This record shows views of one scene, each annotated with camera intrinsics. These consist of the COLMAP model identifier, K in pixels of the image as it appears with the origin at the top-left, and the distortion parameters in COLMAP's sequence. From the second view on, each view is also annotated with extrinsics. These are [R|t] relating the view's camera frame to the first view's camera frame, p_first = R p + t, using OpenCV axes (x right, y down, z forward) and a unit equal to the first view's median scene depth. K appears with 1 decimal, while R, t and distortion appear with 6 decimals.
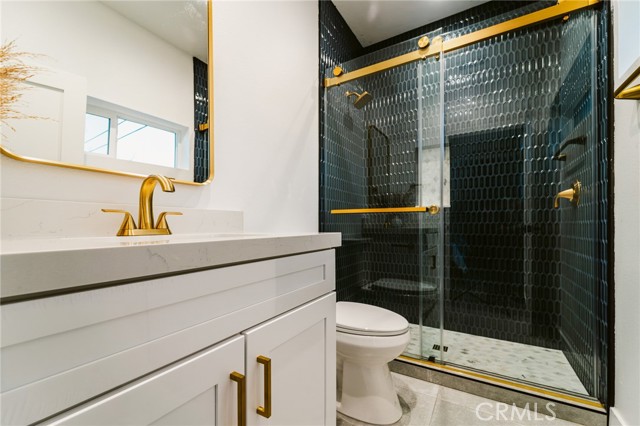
lens RADIAL K [[268.6, 0, 320.3], [0, 268.6, 225.2], [0, 0, 1]] dist [0.001760, 0.000454]
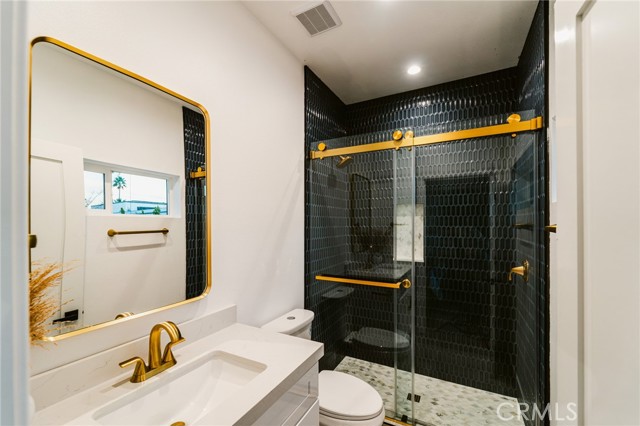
lens RADIAL K [[264.7, 0, 320.4], [0, 264.7, 222.2], [0, 0, 1]] dist [-0.001374, -0.000133]
pose [[0.998589, 0.001969, 0.053069, 0.001223], [-0.001667, 0.999982, -0.005735, -0.248838], [-0.053080, 0.005639, 0.998574, -0.074081]]
